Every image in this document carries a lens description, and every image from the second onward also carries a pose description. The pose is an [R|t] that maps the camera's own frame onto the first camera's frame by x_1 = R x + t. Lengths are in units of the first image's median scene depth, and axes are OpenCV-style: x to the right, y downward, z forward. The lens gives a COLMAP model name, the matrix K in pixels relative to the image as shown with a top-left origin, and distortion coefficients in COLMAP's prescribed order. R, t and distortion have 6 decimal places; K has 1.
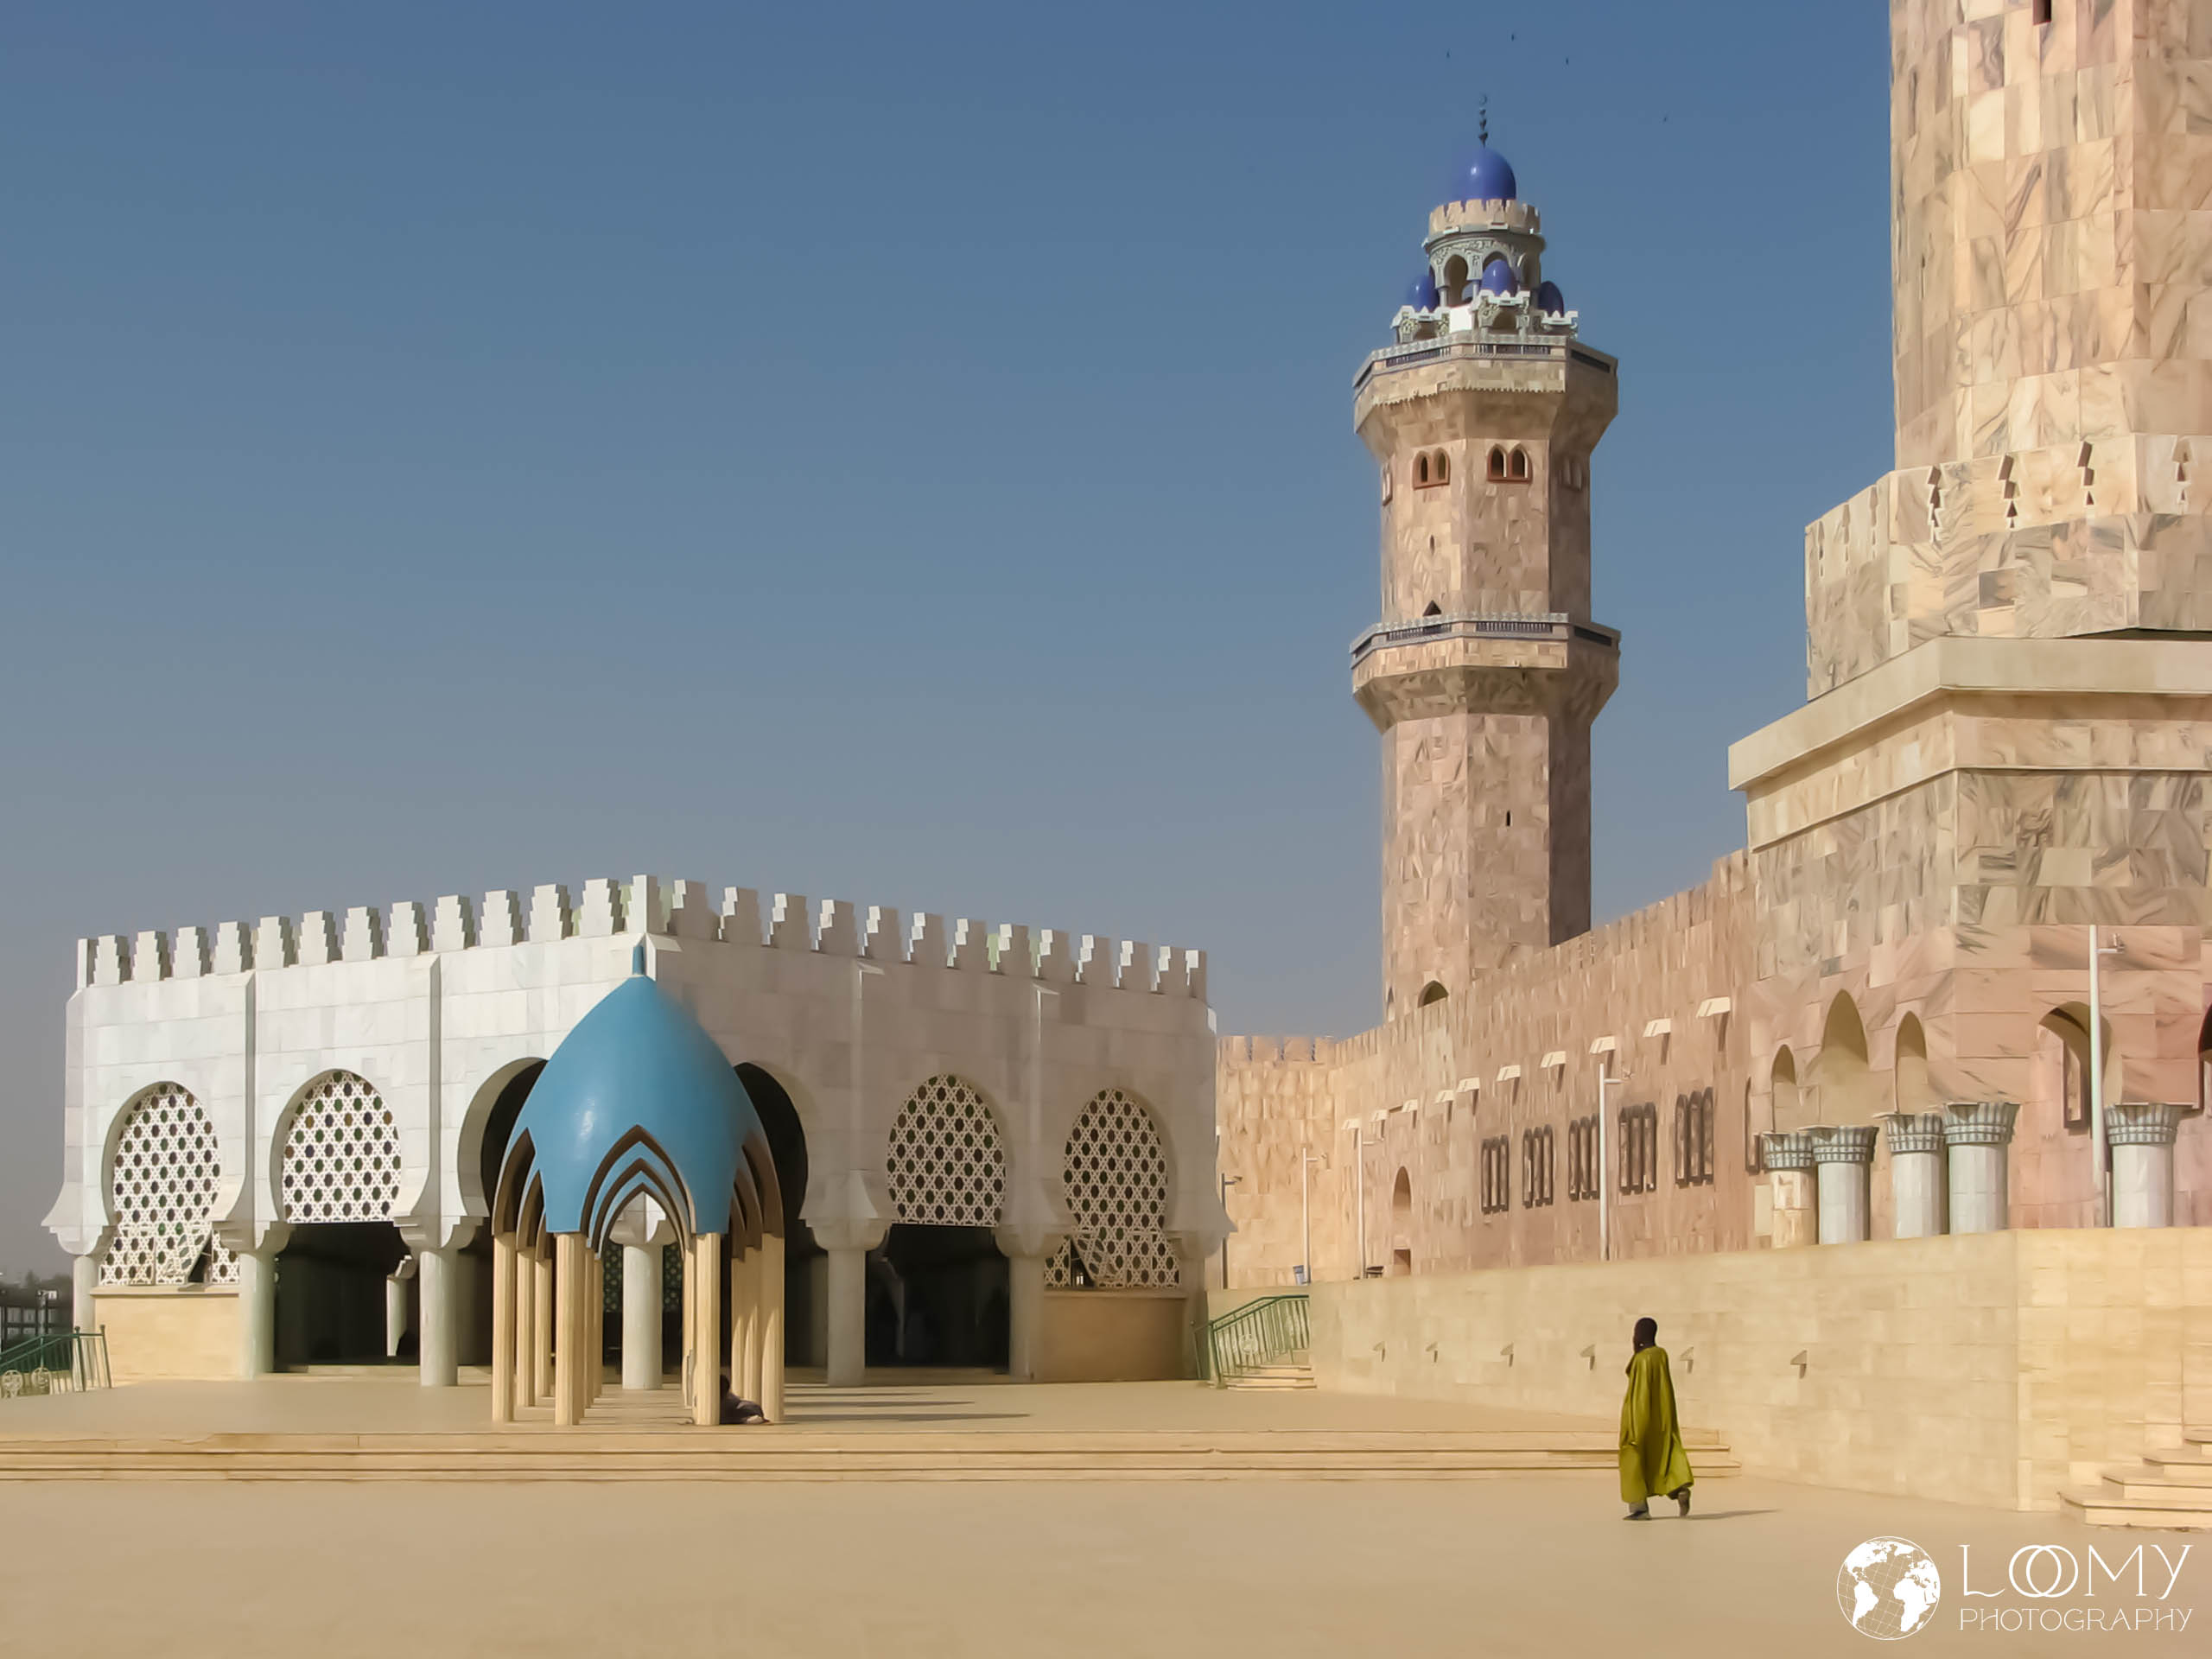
lens RADIAL K [[3742.8, 0, 1105.7], [0, 3742.8, 1024.8], [0, 0, 1]] dist [-0.161096, 0.721100]
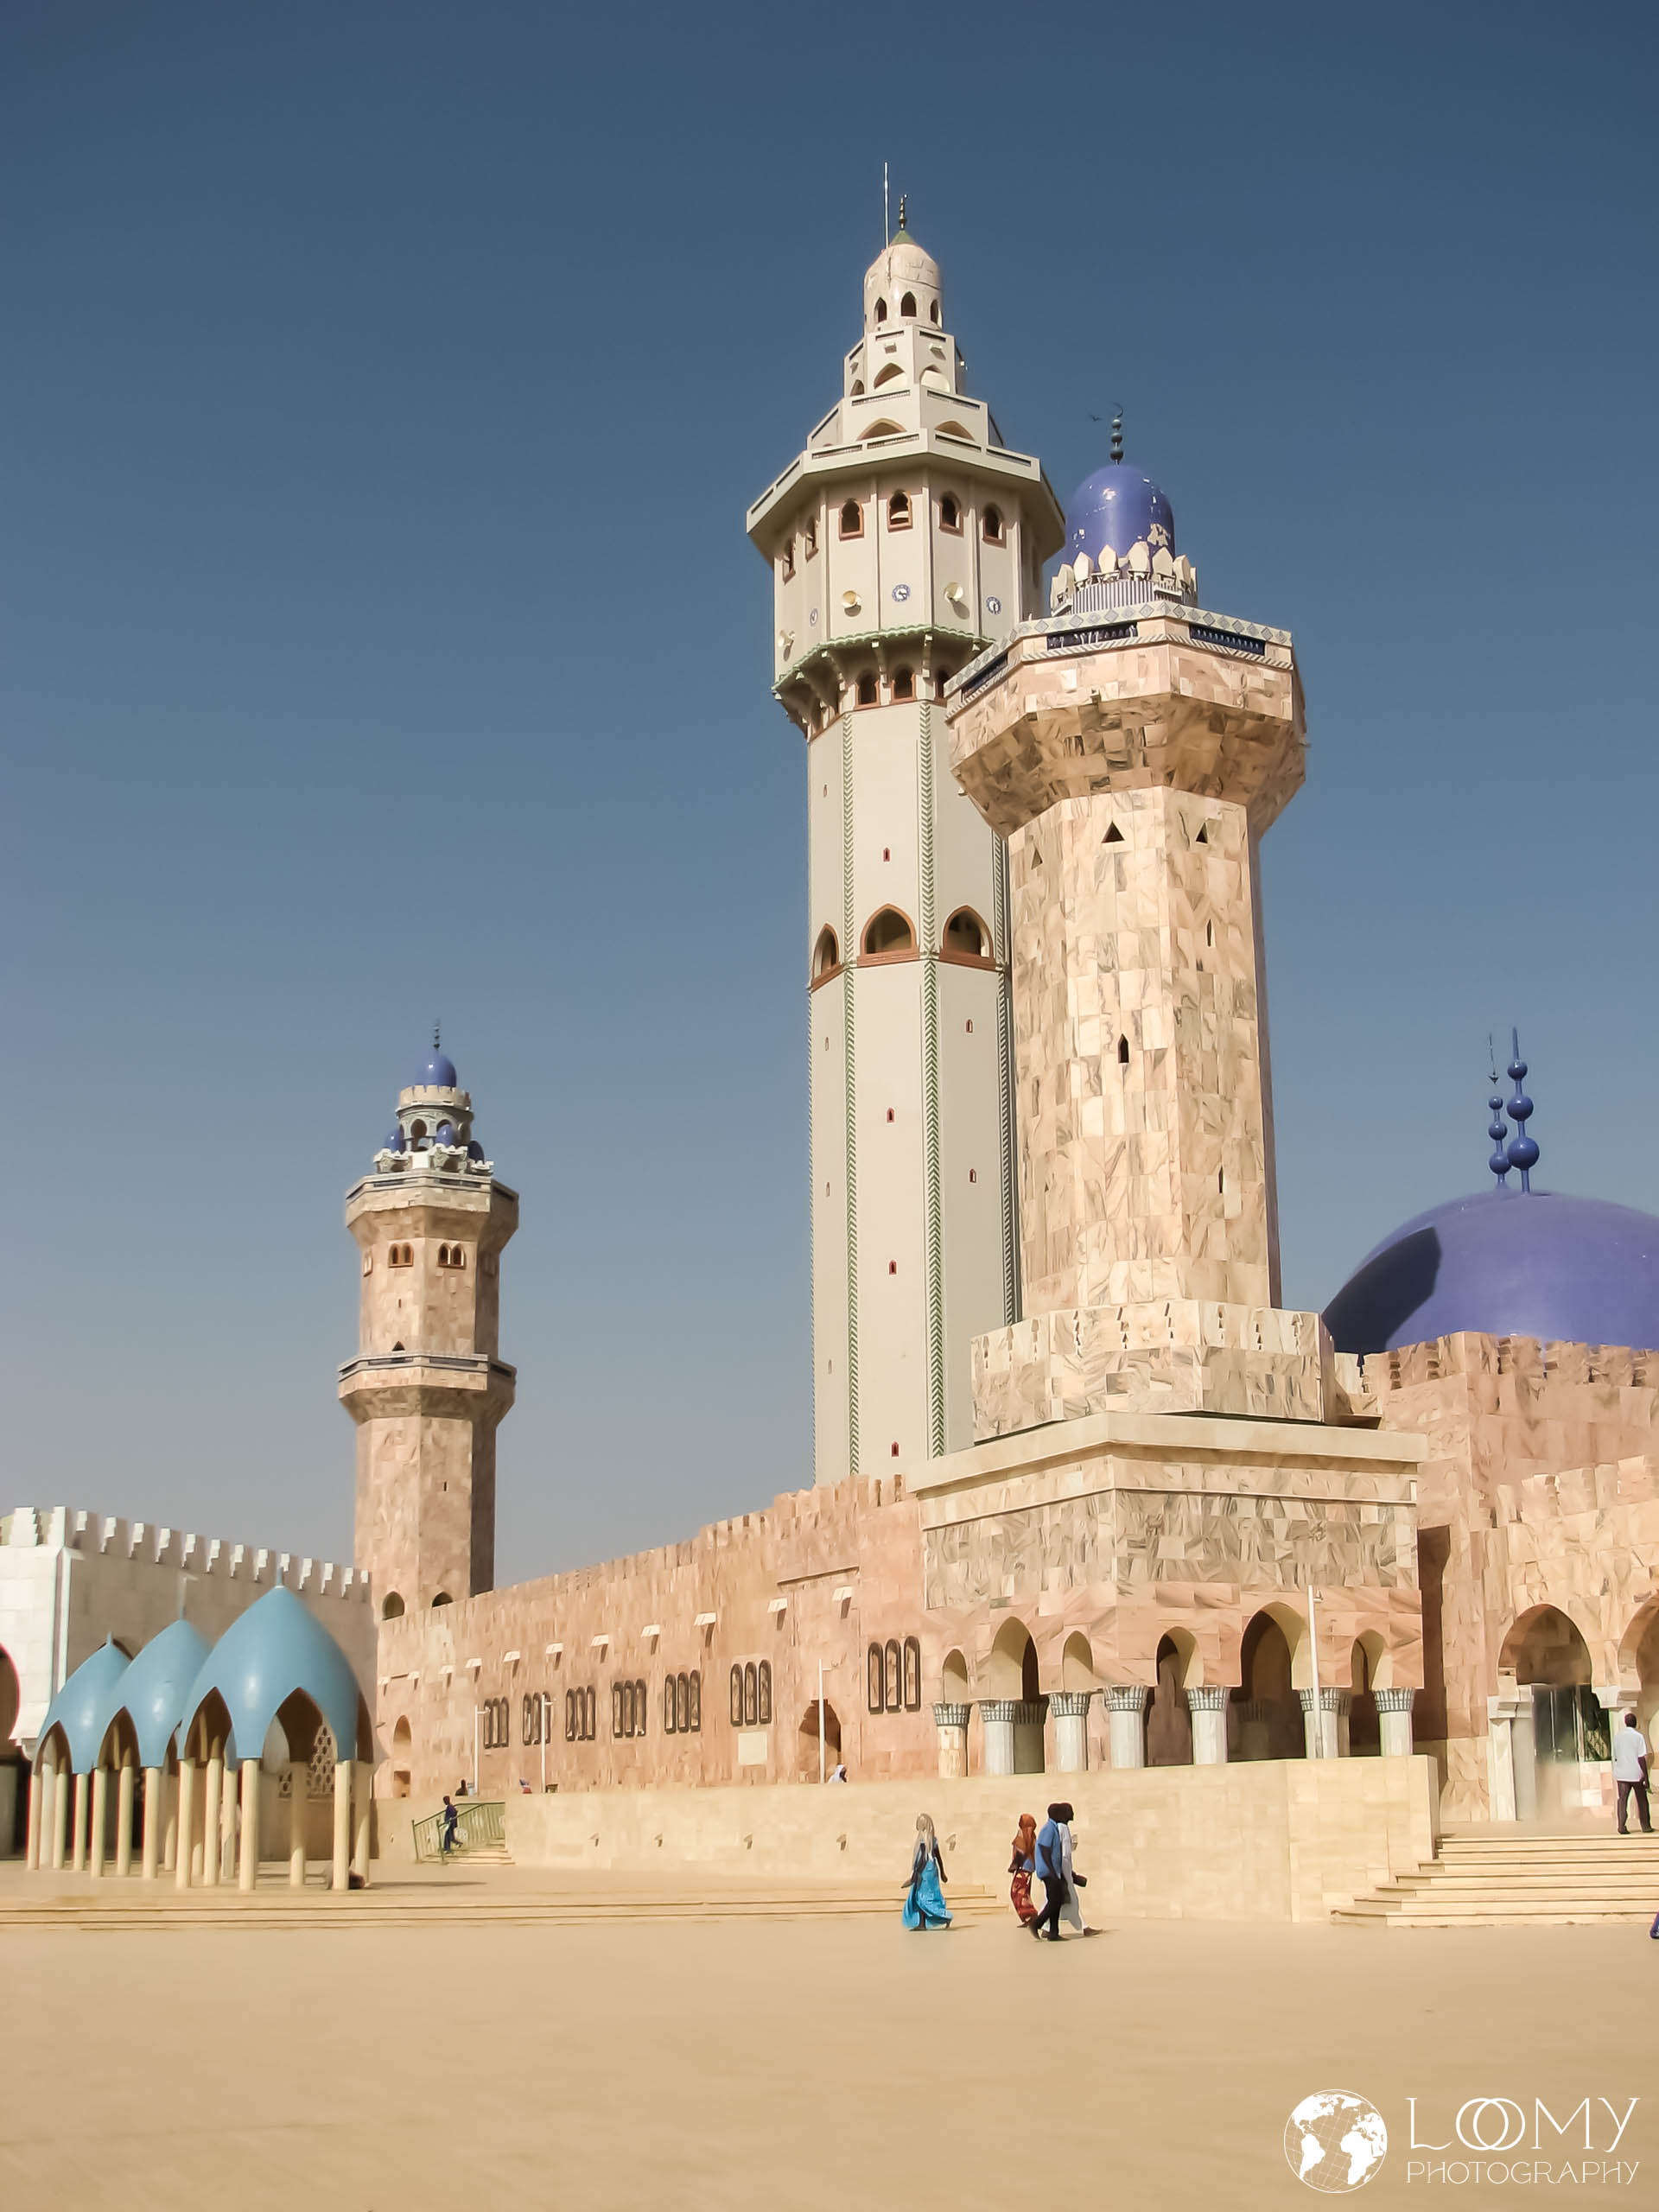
lens RADIAL K [[2492.2, 0, 829.5], [0, 2492.2, 1106.0], [0, 0, 1]] dist [-0.232750, 0.390684]
pose [[0.930938, 0.094087, 0.352850, -0.186490], [-0.020091, 0.977971, -0.207770, -0.001307], [-0.364625, 0.186332, 0.912321, -0.013739]]
